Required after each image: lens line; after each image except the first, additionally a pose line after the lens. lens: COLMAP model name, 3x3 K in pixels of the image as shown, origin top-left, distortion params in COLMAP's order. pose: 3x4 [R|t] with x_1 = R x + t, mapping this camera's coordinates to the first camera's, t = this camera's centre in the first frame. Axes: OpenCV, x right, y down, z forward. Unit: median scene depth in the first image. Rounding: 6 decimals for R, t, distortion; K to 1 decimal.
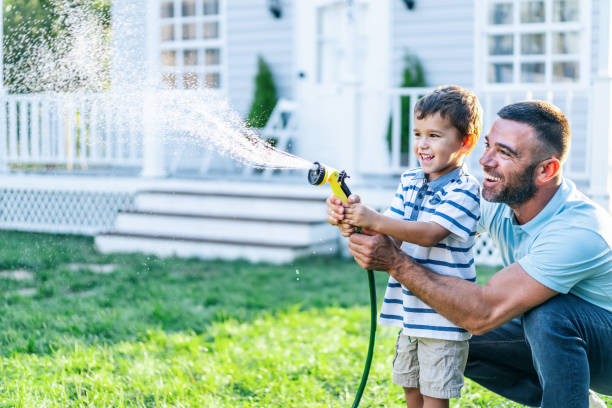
lens RADIAL K [[961.2, 0, 306.0], [0, 961.2, 204.0], [0, 0, 1]] dist [-0.015953, -0.028036]
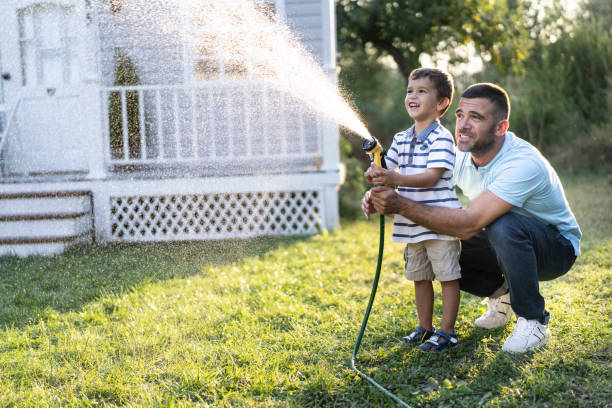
lens RADIAL K [[961.2, 0, 306.0], [0, 961.2, 204.0], [0, 0, 1]] dist [-0.015953, -0.028036]
pose [[0.908890, -0.076221, 0.410012, -0.271673], [0.077609, 0.996895, 0.013285, 0.017879], [-0.409752, 0.019746, 0.911983, -0.074820]]
